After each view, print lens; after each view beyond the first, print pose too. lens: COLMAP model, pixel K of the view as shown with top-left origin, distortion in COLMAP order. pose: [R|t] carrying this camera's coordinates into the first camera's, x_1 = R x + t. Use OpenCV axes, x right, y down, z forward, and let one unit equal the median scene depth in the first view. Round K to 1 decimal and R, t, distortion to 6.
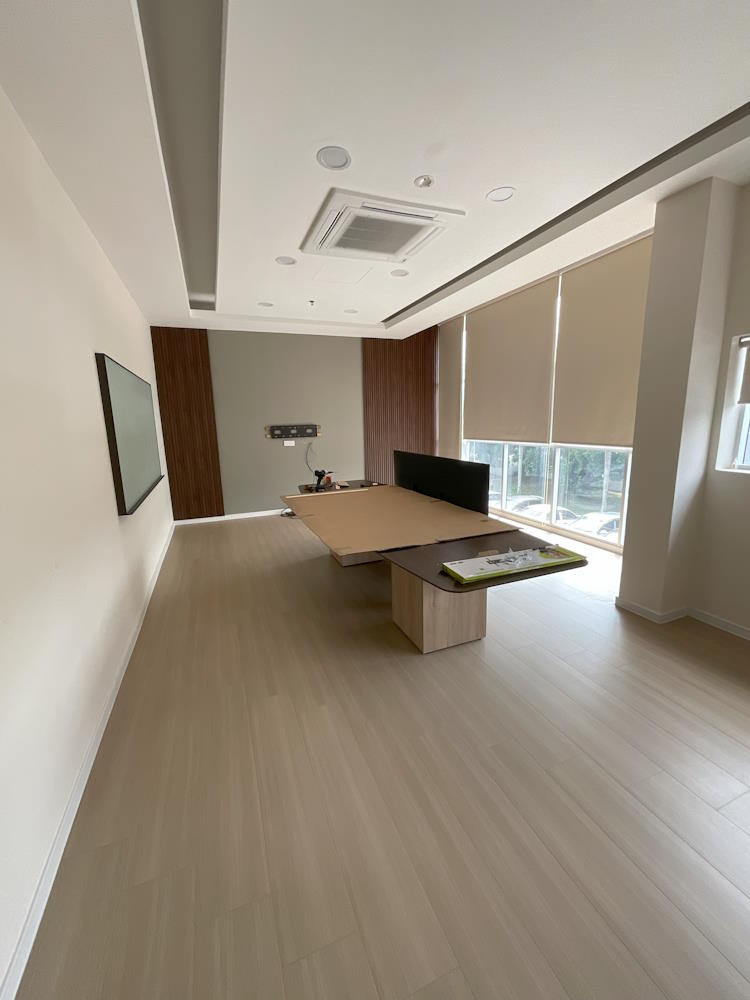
lens RADIAL K [[404.3, 0, 372.4], [0, 404.3, 499.3], [0, 0, 1]] dist [0.001278, -0.001480]
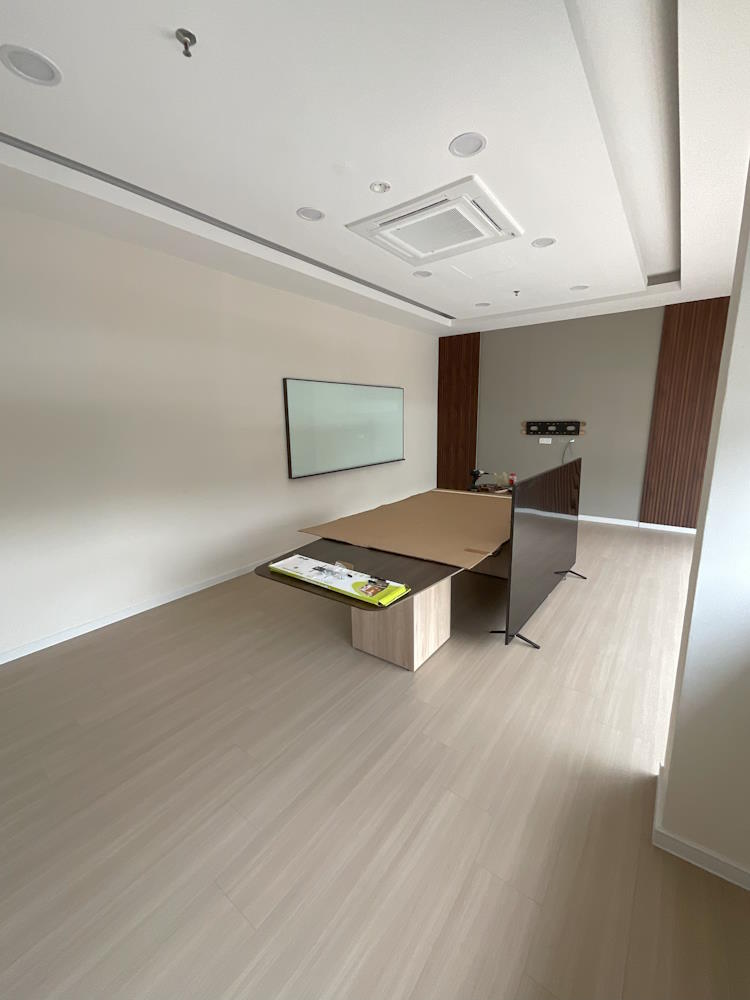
lens RADIAL K [[404.3, 0, 374.6], [0, 404.3, 499.0], [0, 0, 1]] dist [0.001278, -0.001480]
pose [[0.525447, 0.188409, -0.829703, 0.394498], [-0.165230, 0.979204, 0.117719, -0.053716], [0.834629, 0.075237, 0.545651, 0.181167]]
